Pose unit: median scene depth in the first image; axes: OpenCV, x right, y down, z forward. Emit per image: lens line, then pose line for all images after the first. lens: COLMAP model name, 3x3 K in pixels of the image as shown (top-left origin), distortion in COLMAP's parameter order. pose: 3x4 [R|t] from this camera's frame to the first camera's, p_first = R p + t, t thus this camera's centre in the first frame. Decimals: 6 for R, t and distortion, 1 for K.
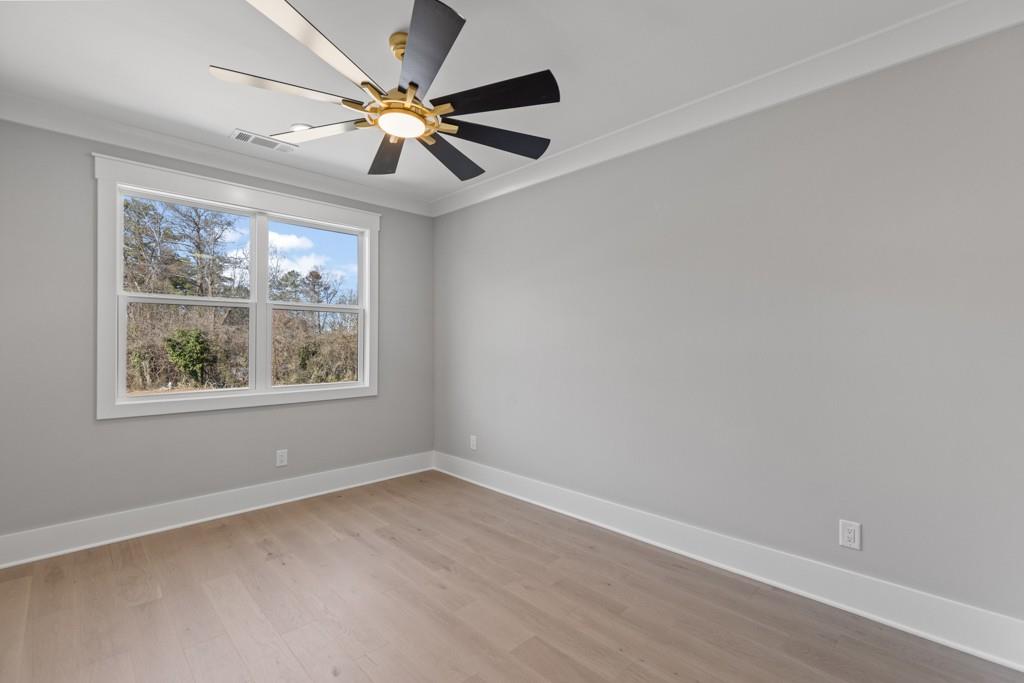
lens RADIAL K [[458.6, 0, 516.2], [0, 458.6, 343.3], [0, 0, 1]] dist [-0.000297, -0.000118]
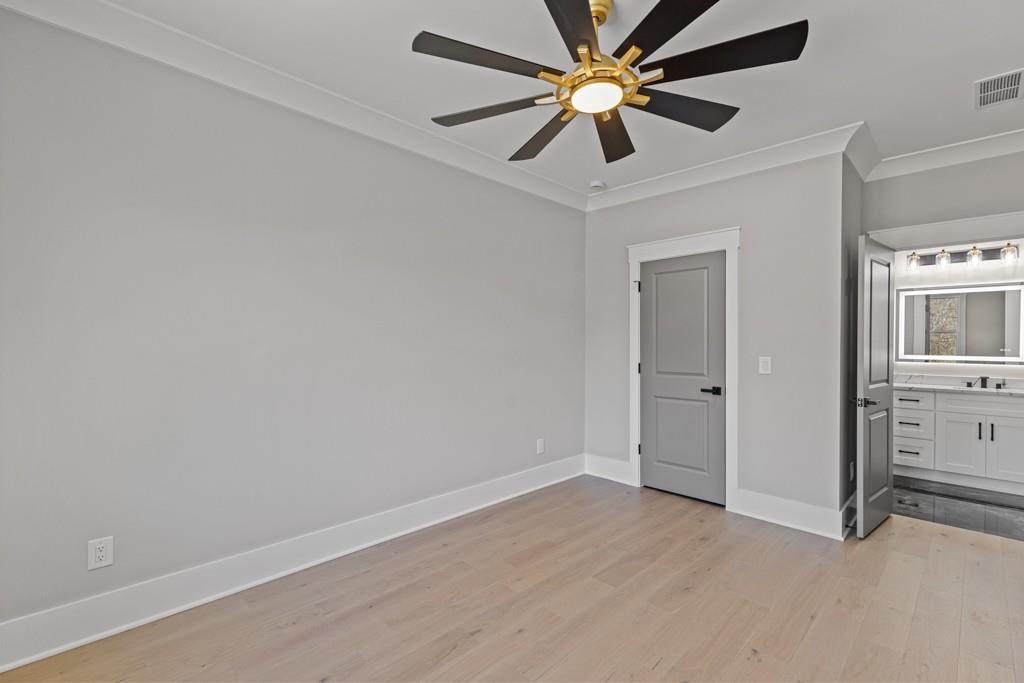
lens RADIAL K [[458.6, 0, 516.2], [0, 458.6, 343.3], [0, 0, 1]] dist [-0.000297, -0.000118]
pose [[-0.011731, -0.002960, 0.999927, -0.978501], [-0.001569, 0.999994, 0.002942, -0.002066], [-0.999930, -0.001534, -0.011735, 0.991496]]
